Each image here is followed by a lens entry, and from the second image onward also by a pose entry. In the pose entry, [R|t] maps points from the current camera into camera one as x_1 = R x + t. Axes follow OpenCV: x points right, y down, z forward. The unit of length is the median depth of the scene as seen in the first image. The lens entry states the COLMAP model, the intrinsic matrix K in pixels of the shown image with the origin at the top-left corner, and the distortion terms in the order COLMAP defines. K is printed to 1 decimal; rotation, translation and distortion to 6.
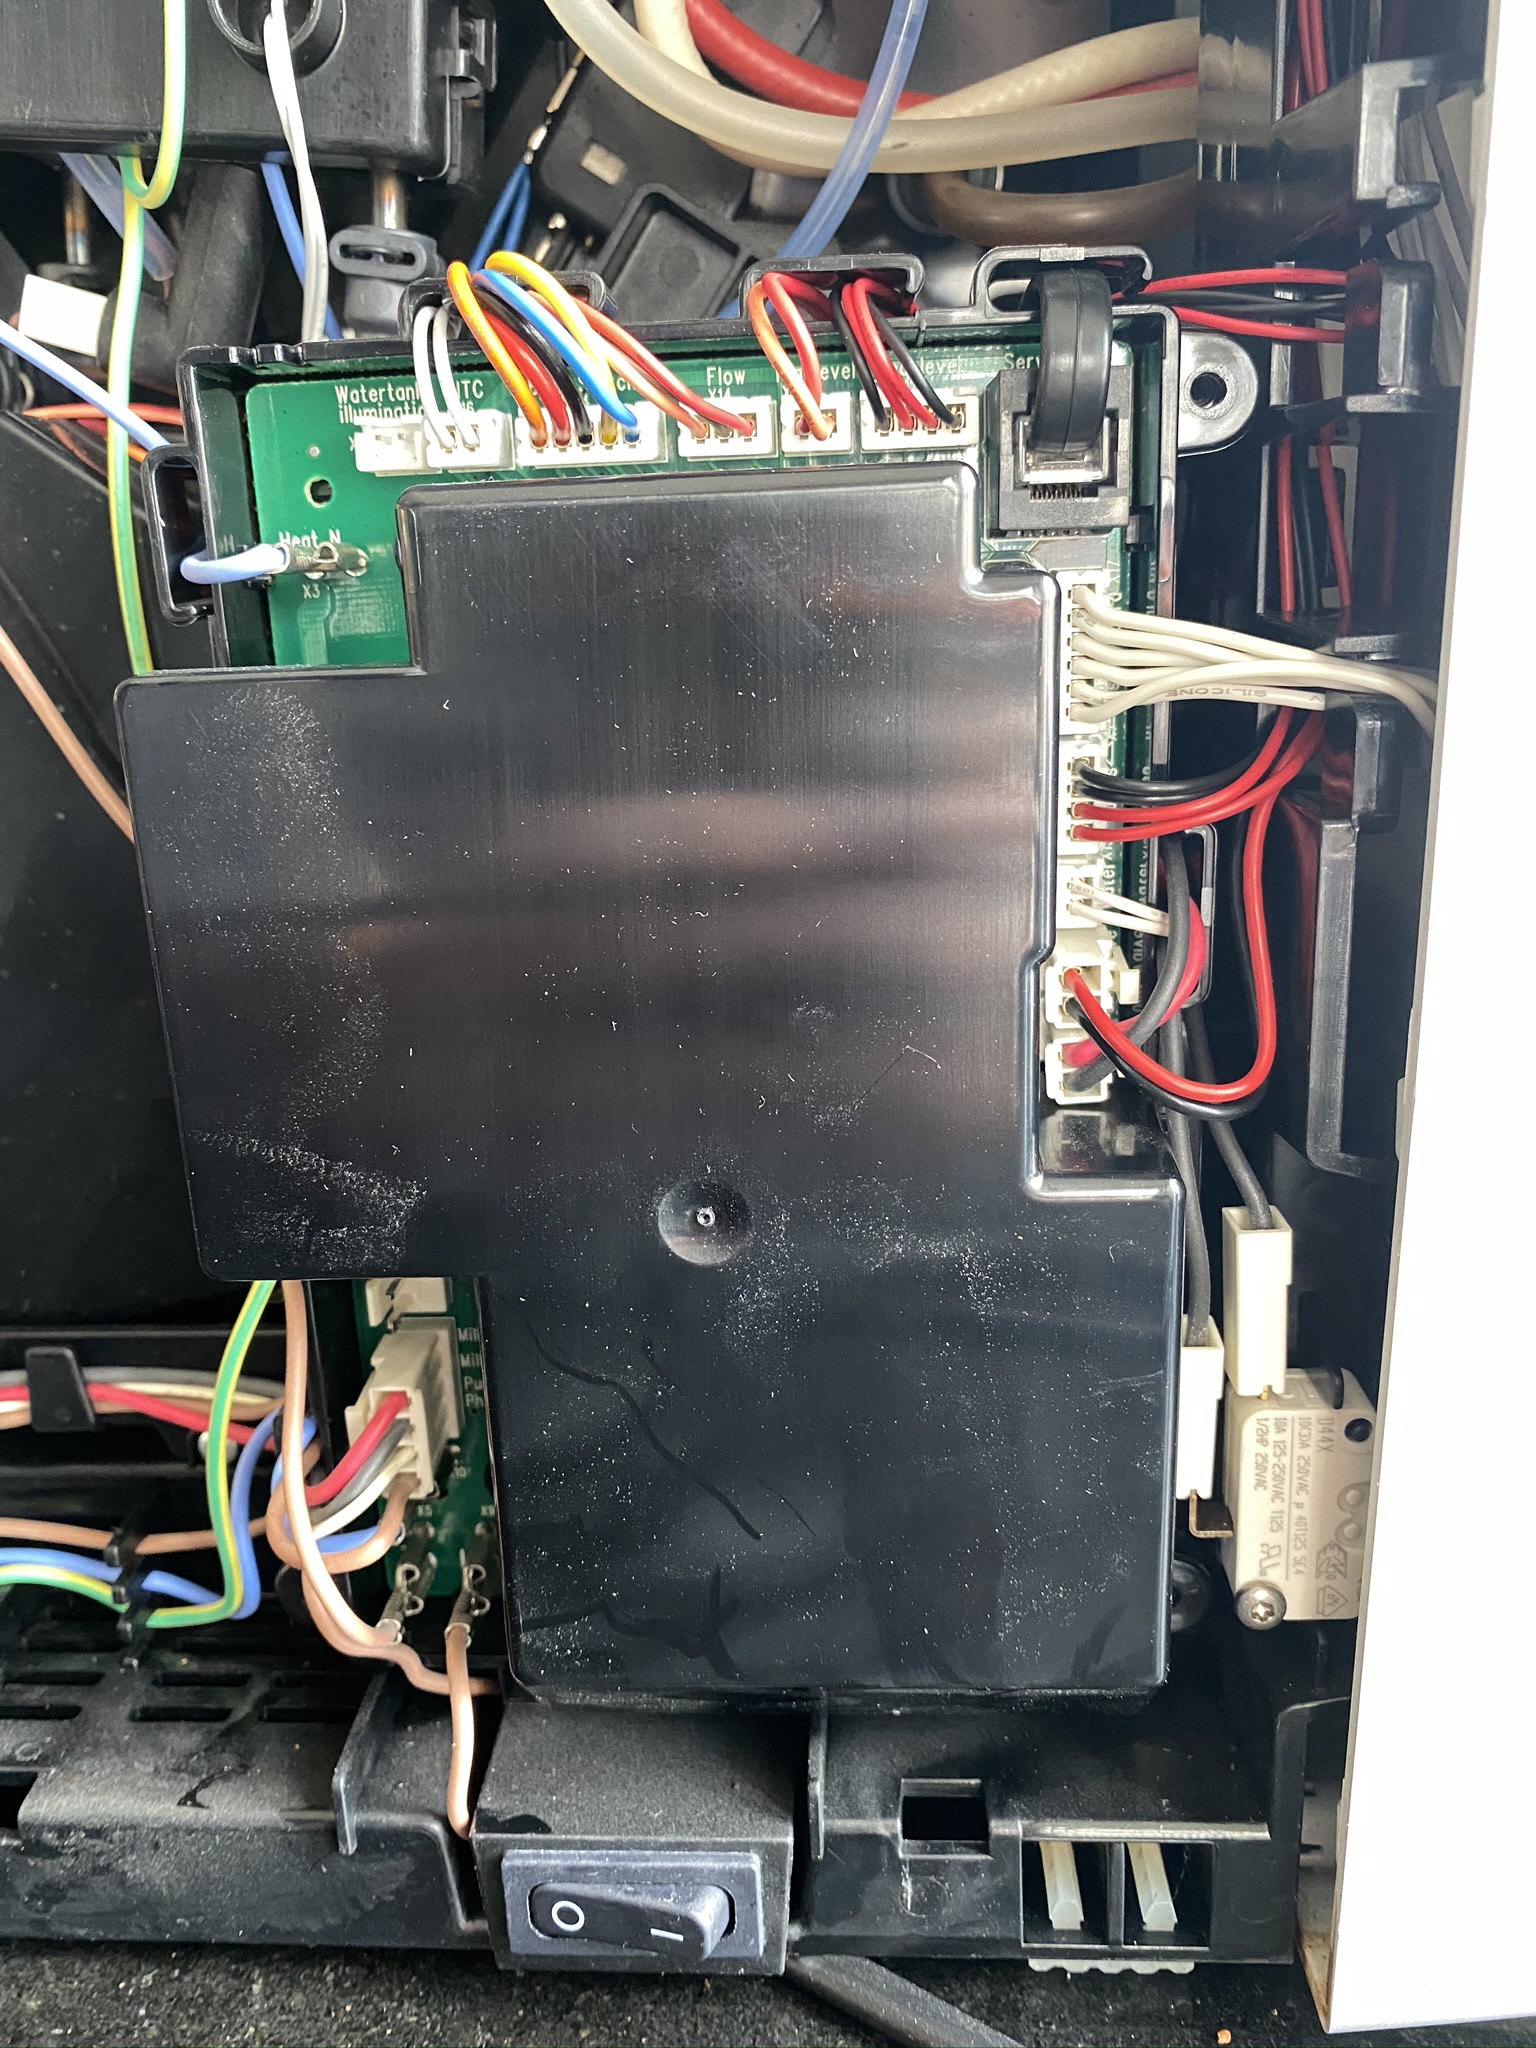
lens RADIAL K [[1589.2, 0, 768.0], [0, 1589.2, 1024.0], [0, 0, 1]] dist [-0.070905, 0.058718]
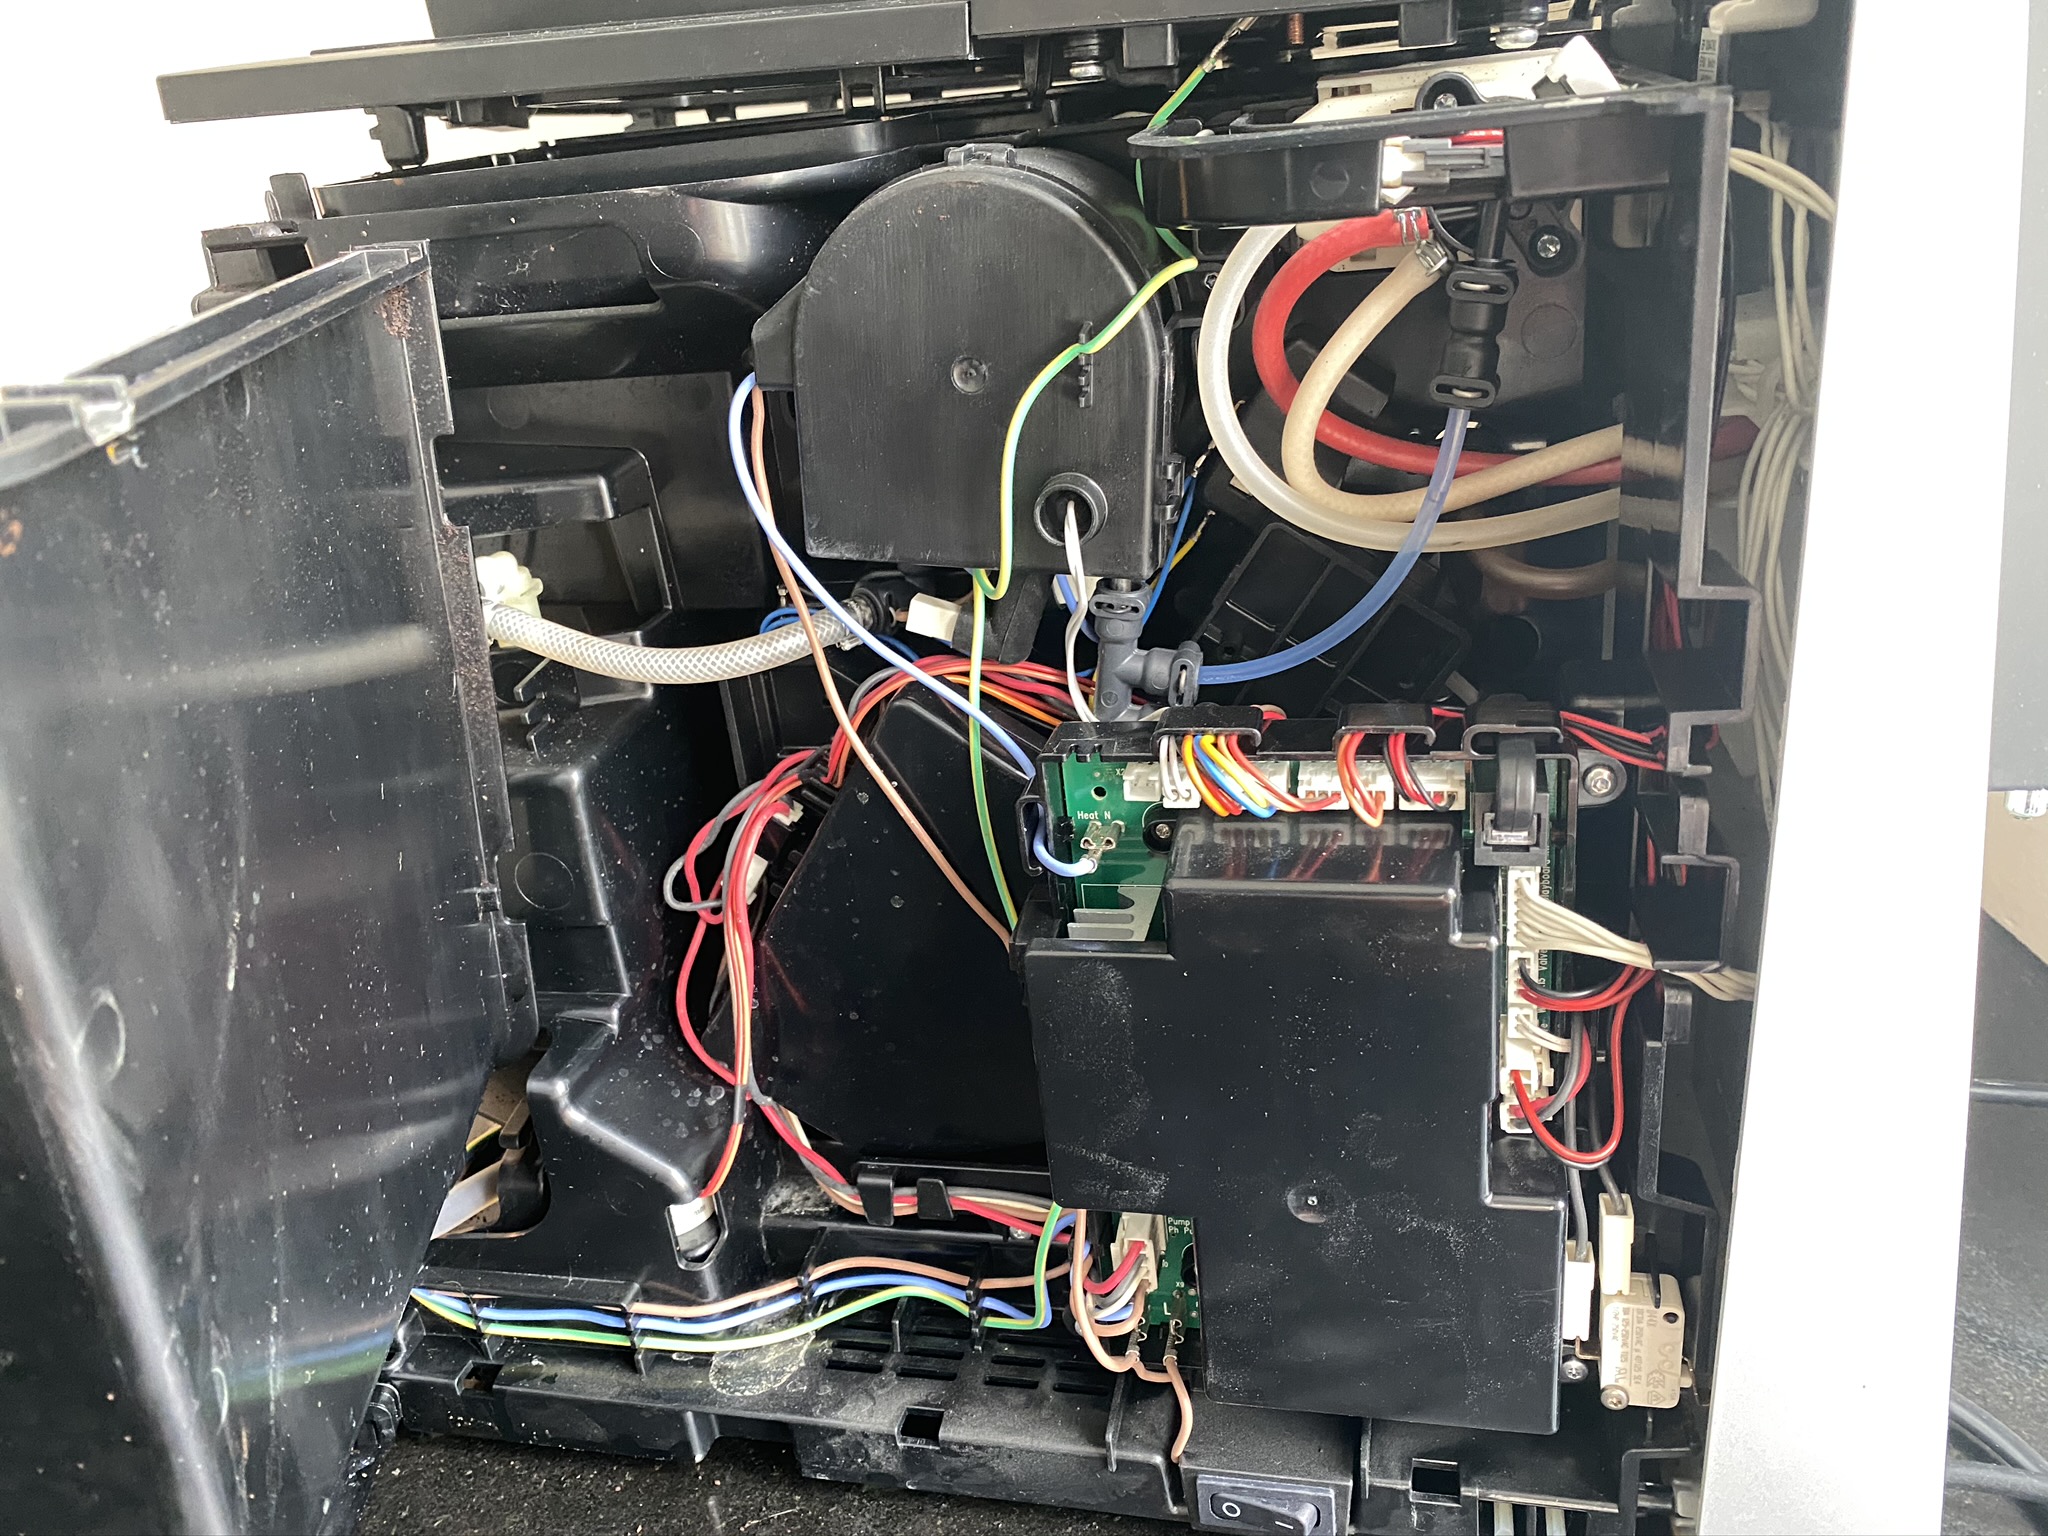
lens RADIAL K [[1589.2, 0, 1025.7], [0, 1589.2, 725.5], [0, 0, 1]] dist [-0.070905, 0.058718]
pose [[0.981031, 0.005724, -0.193767, -0.011335], [0.019329, 0.991694, 0.127161, -0.606635], [0.192885, -0.128494, 0.972772, -0.749834]]
